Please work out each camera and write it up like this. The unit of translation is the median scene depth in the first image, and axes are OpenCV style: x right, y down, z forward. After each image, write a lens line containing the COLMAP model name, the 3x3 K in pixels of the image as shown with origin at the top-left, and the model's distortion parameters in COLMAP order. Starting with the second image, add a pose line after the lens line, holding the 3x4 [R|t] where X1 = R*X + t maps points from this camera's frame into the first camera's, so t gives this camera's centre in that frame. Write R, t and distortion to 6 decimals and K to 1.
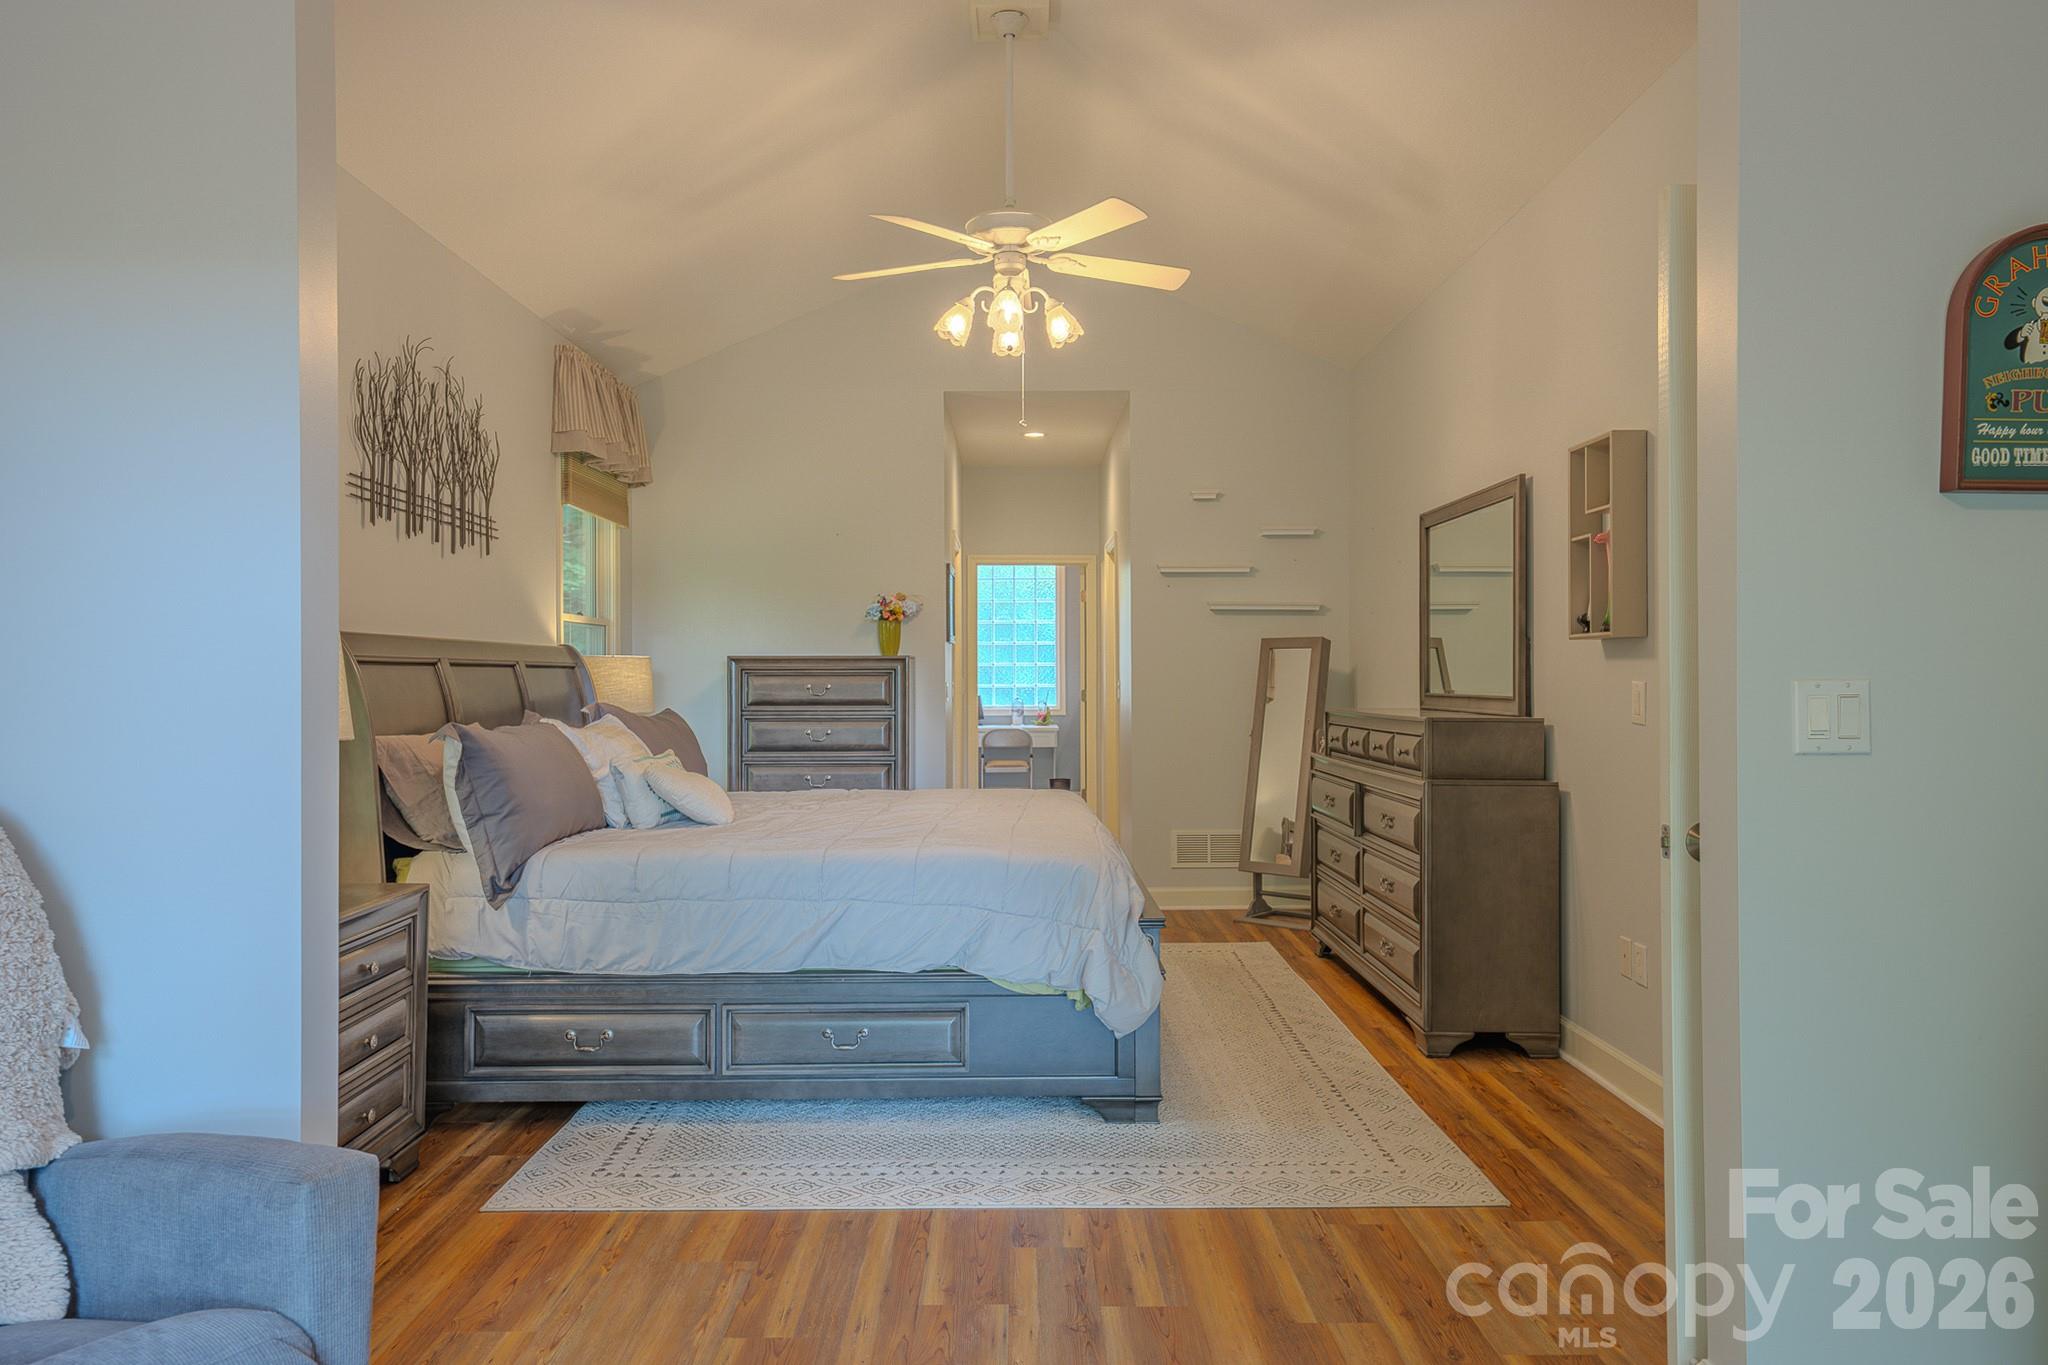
lens RADIAL K [[1360.8, 0, 1022.6], [0, 1360.8, 677.0], [0, 0, 1]] dist [0.029943, -0.000169]
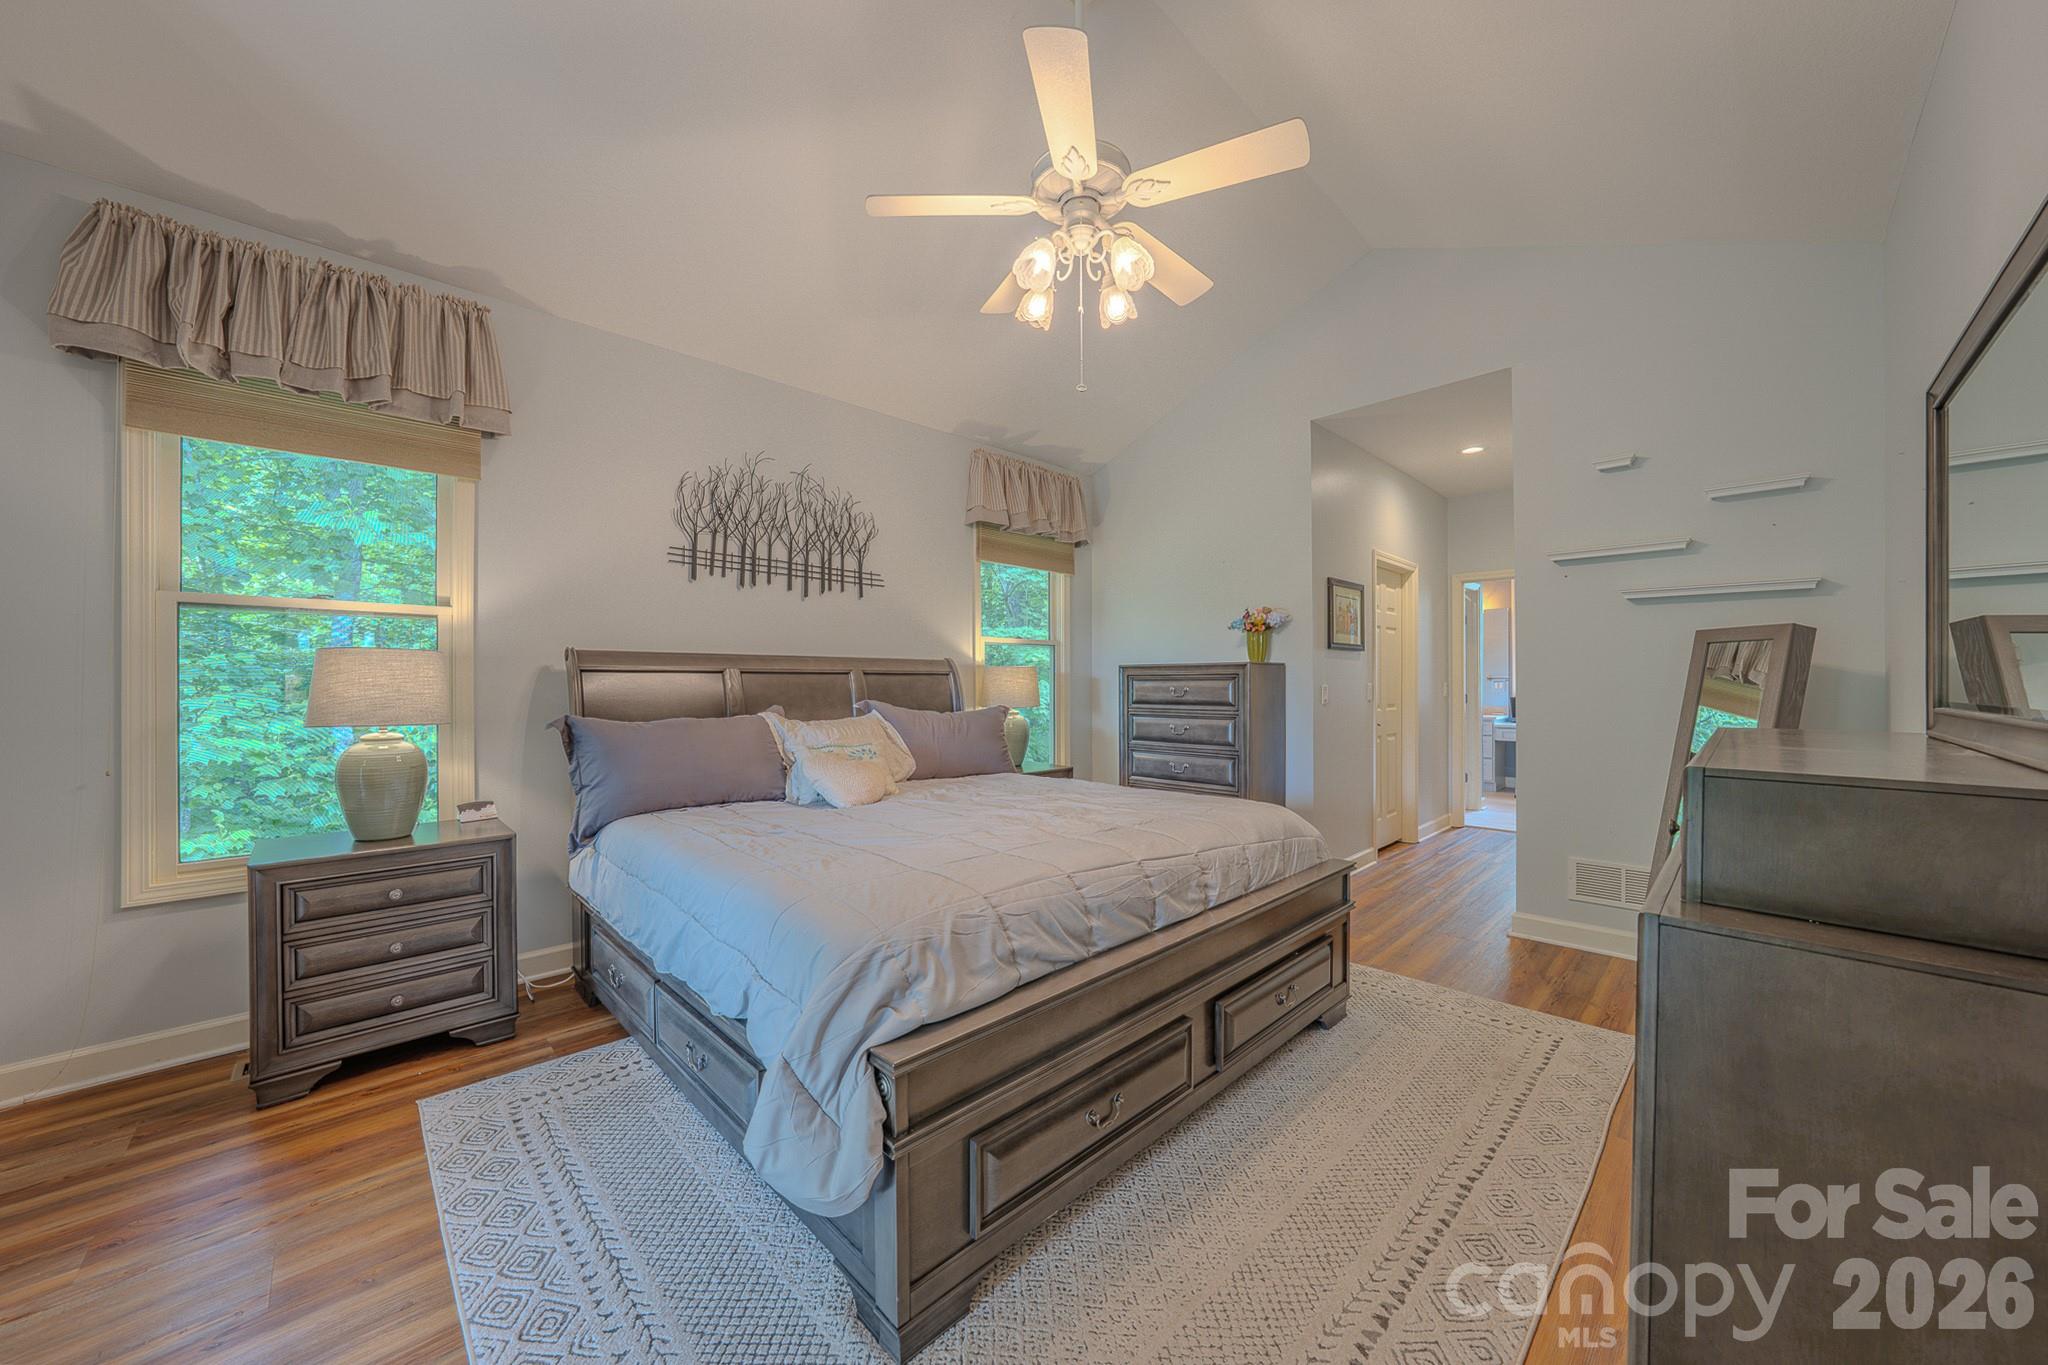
lens RADIAL K [[717.6, 0, 1022.6], [0, 717.6, 686.4], [0, 0, 1]] dist [-0.020917, 0.003452]
pose [[0.678310, 0.004664, -0.734761, 0.222761], [0.001238, 0.999971, 0.007490, 0.000059], [0.734775, -0.005990, 0.678285, 0.470322]]
